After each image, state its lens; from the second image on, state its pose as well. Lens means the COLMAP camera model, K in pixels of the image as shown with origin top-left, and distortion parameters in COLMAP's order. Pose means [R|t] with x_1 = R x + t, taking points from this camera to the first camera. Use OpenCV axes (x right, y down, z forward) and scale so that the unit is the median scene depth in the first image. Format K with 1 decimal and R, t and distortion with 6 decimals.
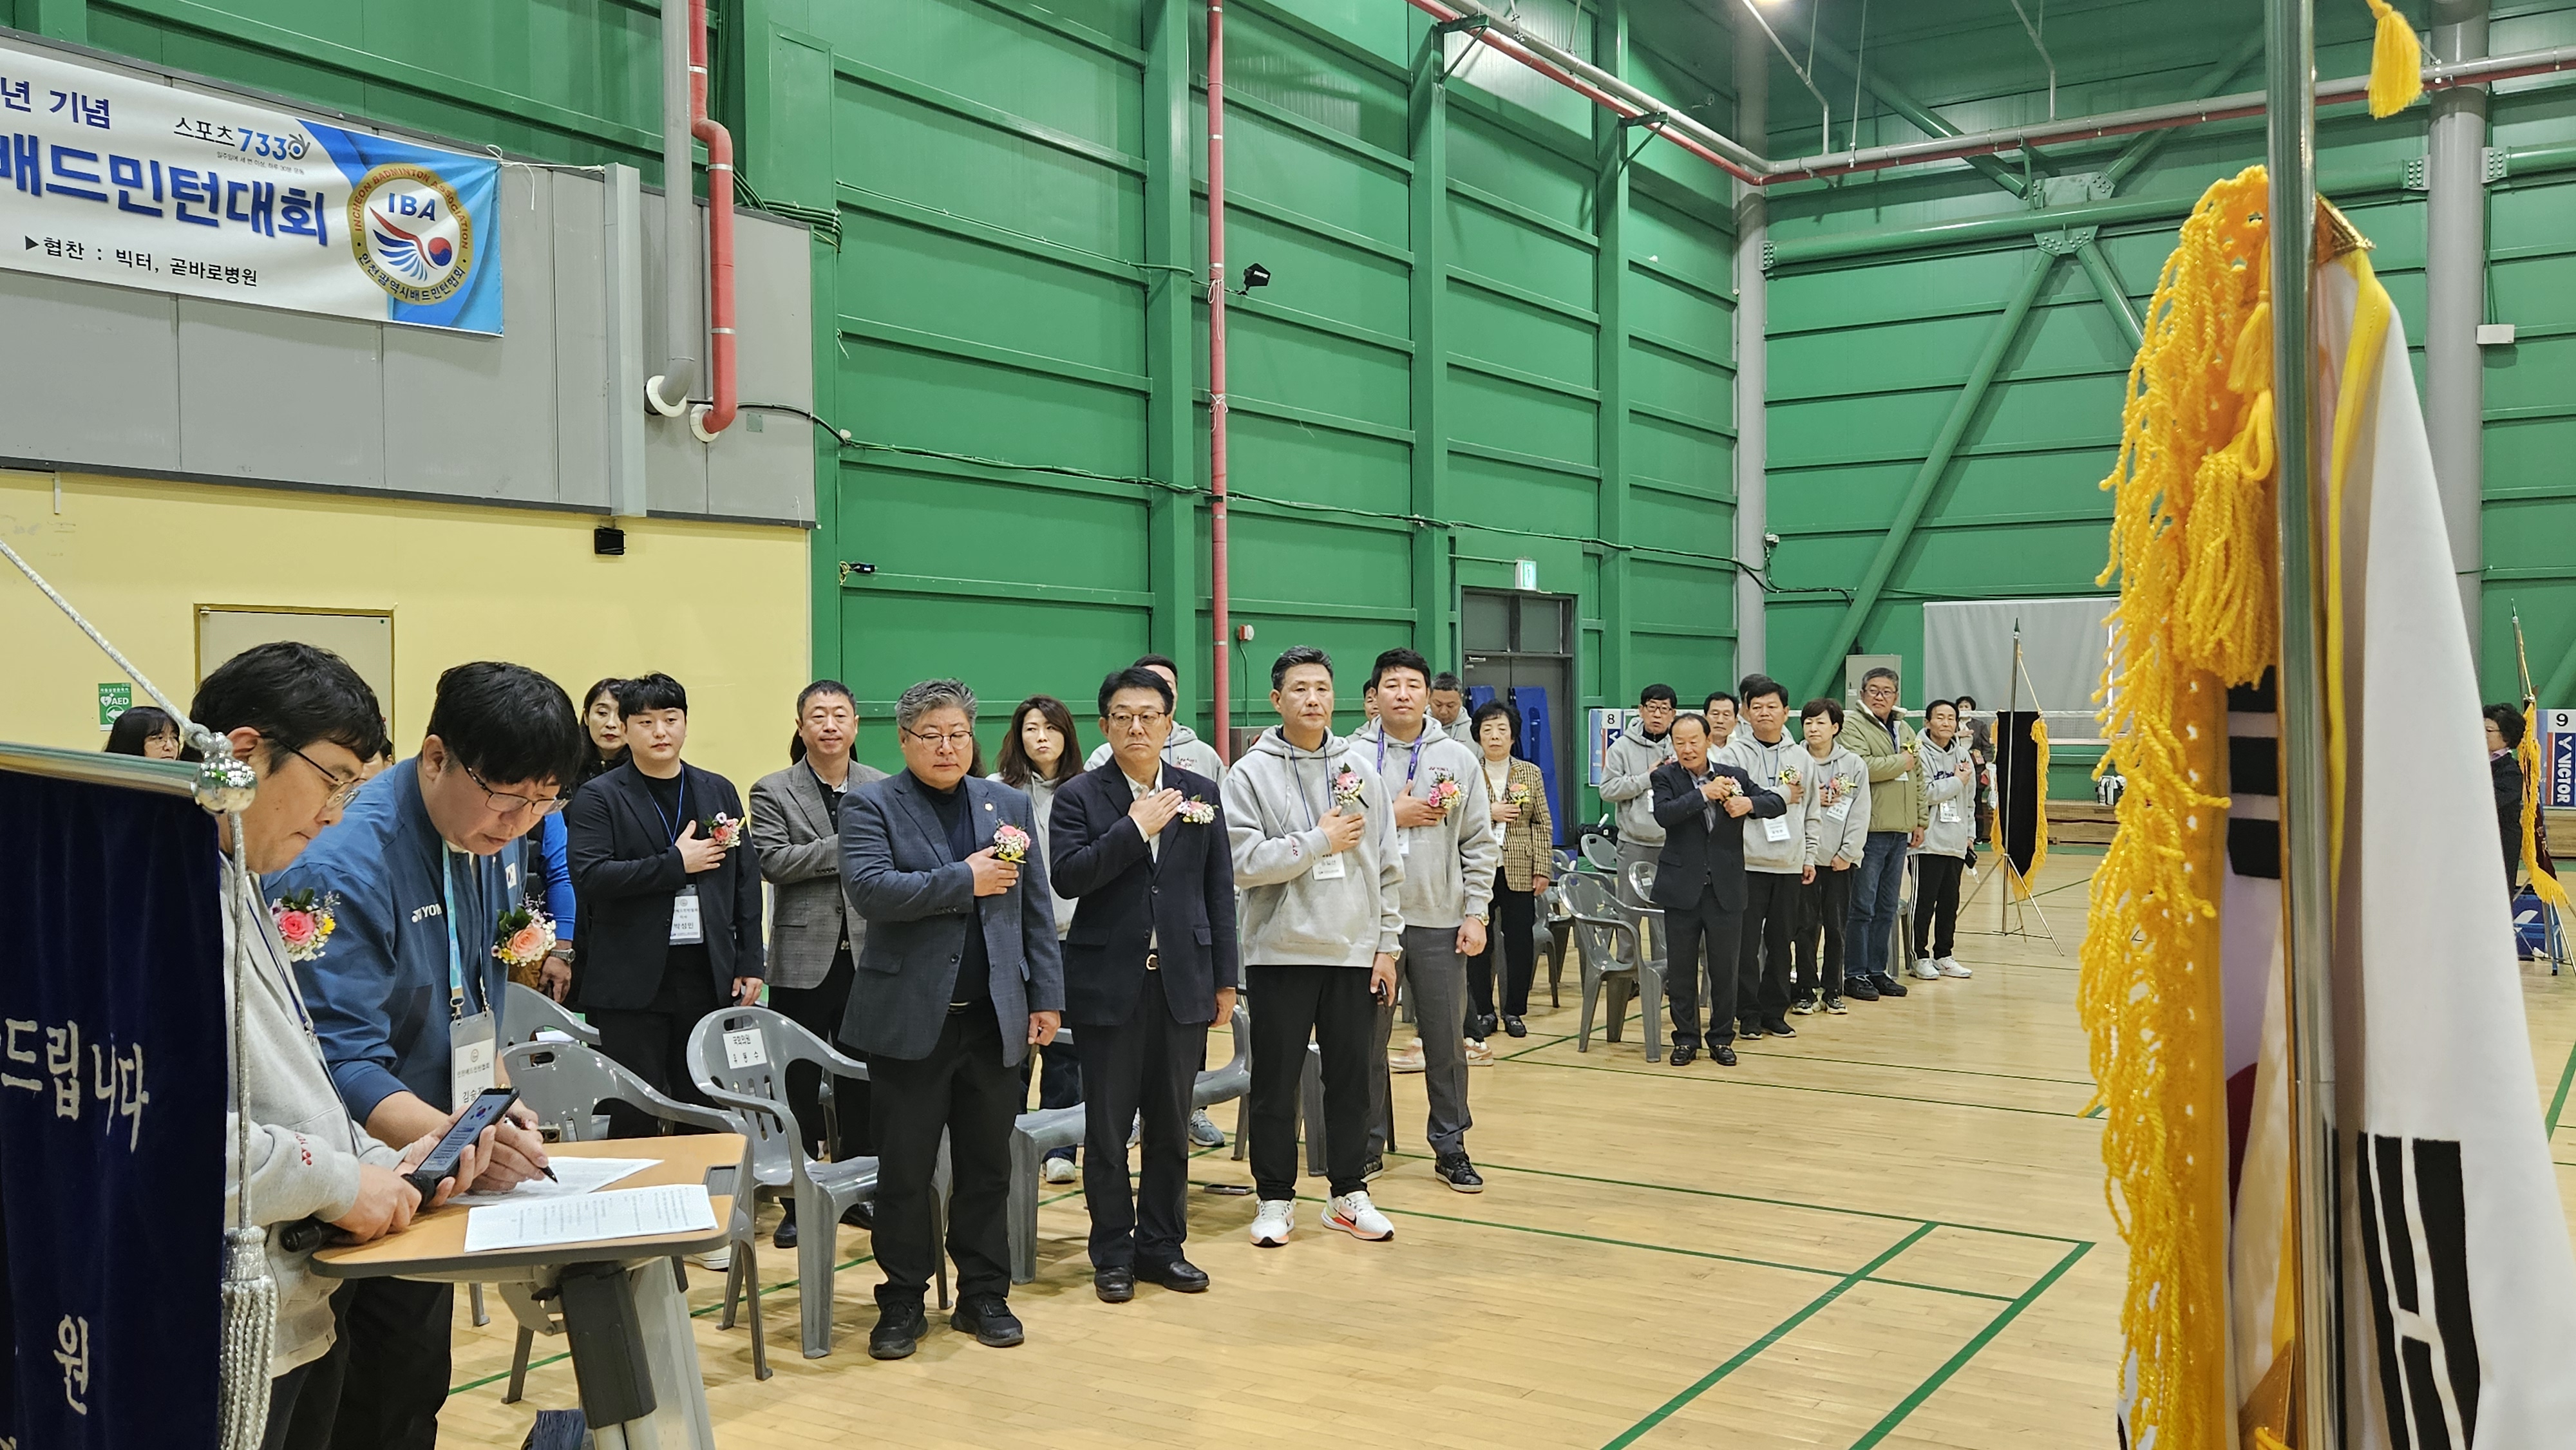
lens RADIAL K [[2180.6, 0, 1288.0], [0, 2180.6, 725.0], [0, 0, 1]] dist [0.074408, -0.053629]
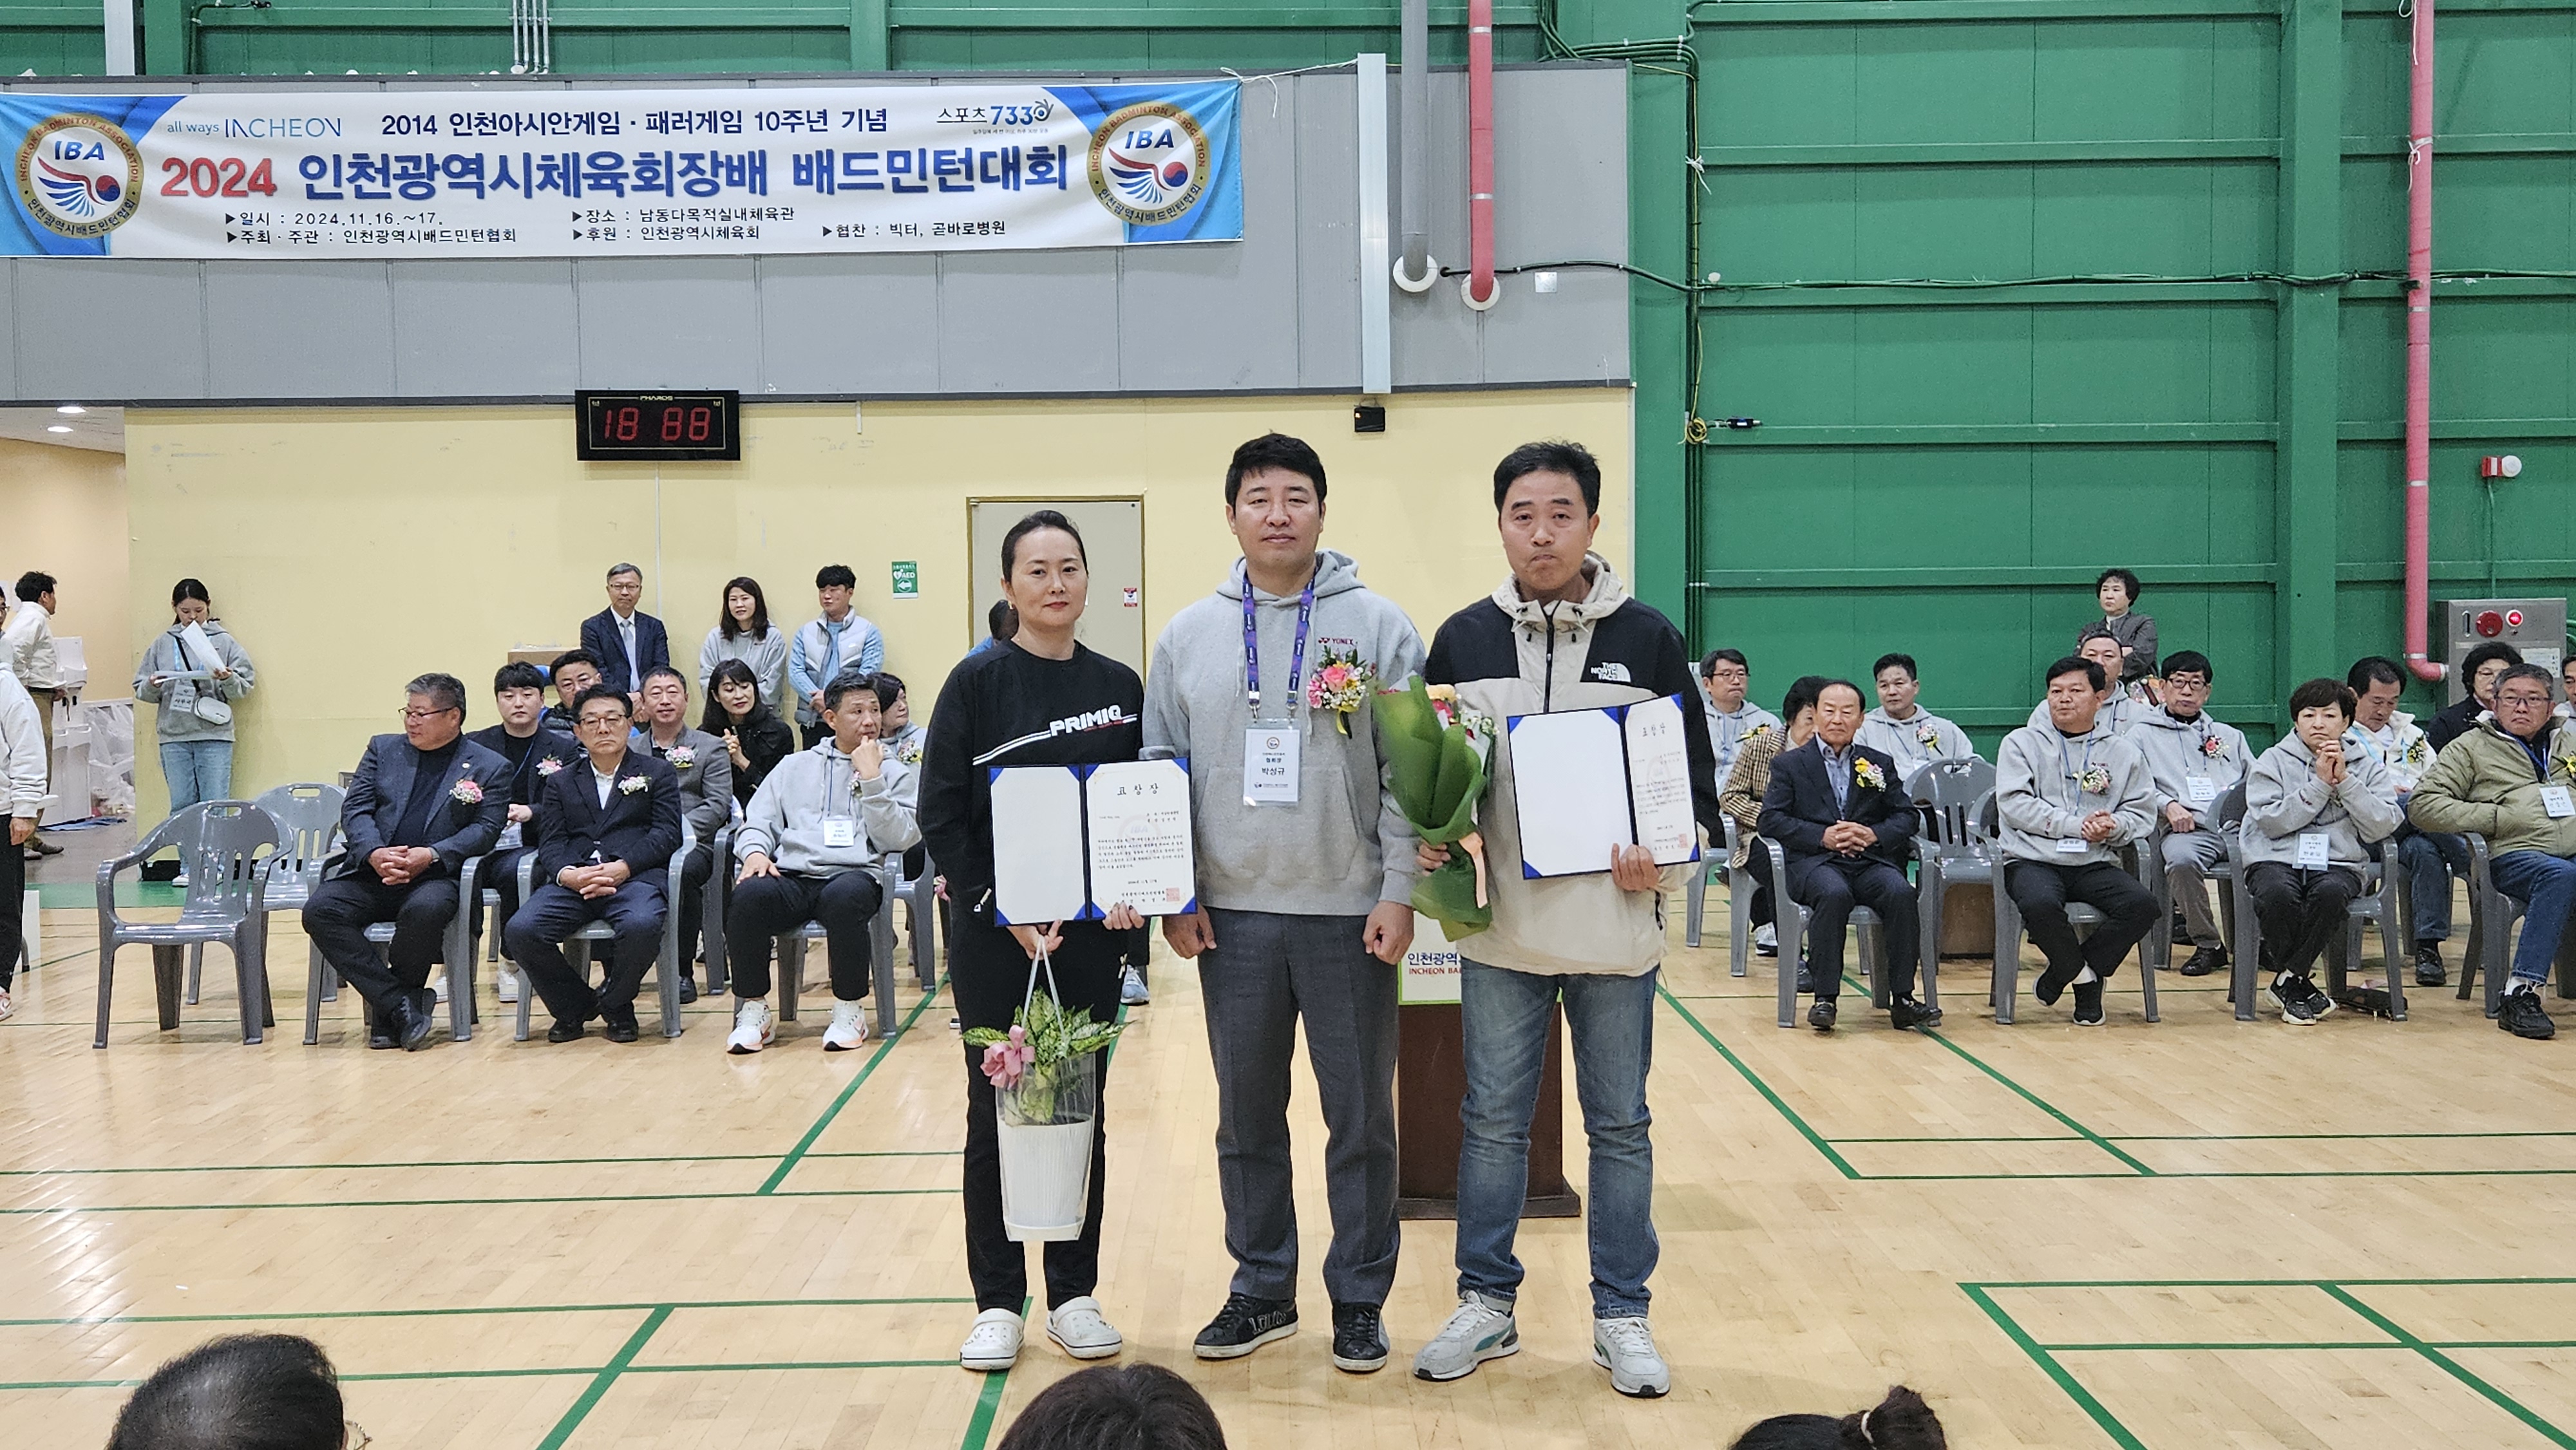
lens RADIAL K [[2704.9, 0, 1288.0], [0, 2704.9, 725.0], [0, 0, 1]] dist [0.074507, -0.032991]
pose [[0.555871, 0.036564, -0.830464, 0.793088], [-0.002525, 0.999102, 0.042299, 0.007946], [0.831265, -0.021416, 0.555464, 0.265422]]
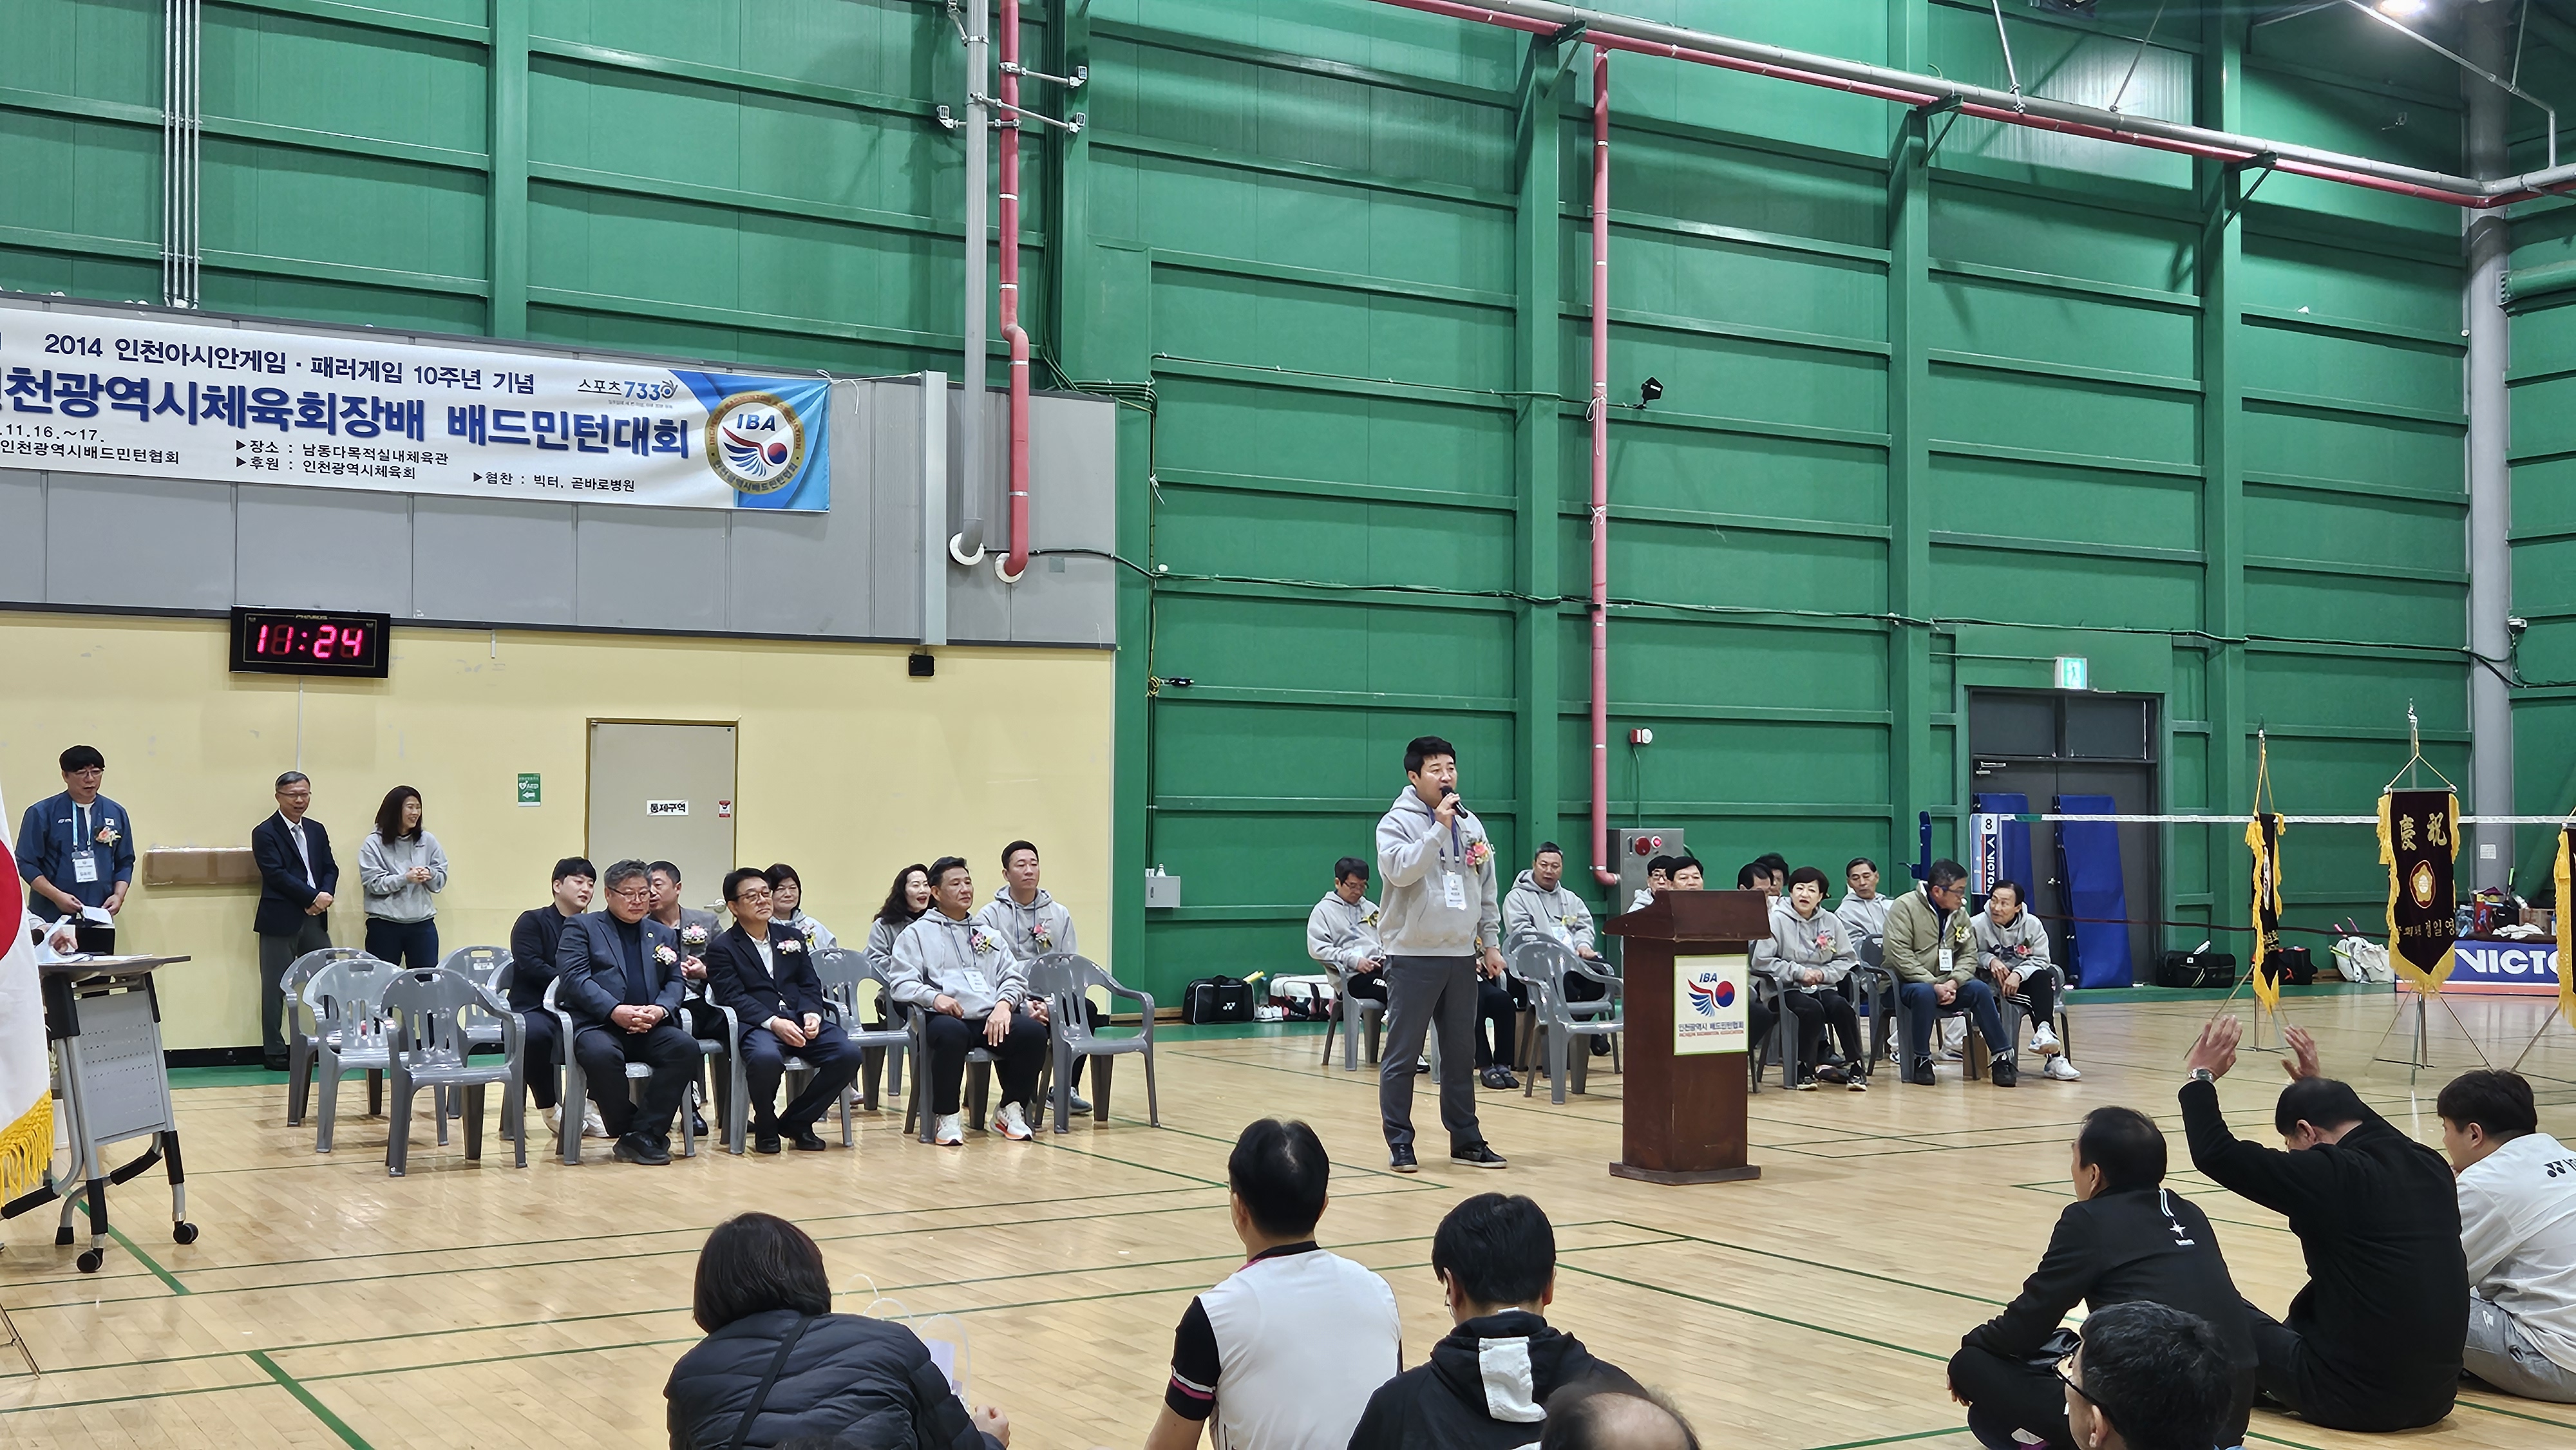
lens RADIAL K [[2704.9, 0, 1288.0], [0, 2704.9, 725.0], [0, 0, 1]] dist [0.074507, -0.032991]
pose [[0.902592, -0.006491, -0.430449, 0.588441], [-0.014832, 0.998824, -0.046161, 0.020737], [0.430242, 0.048049, 0.901434, -0.333080]]
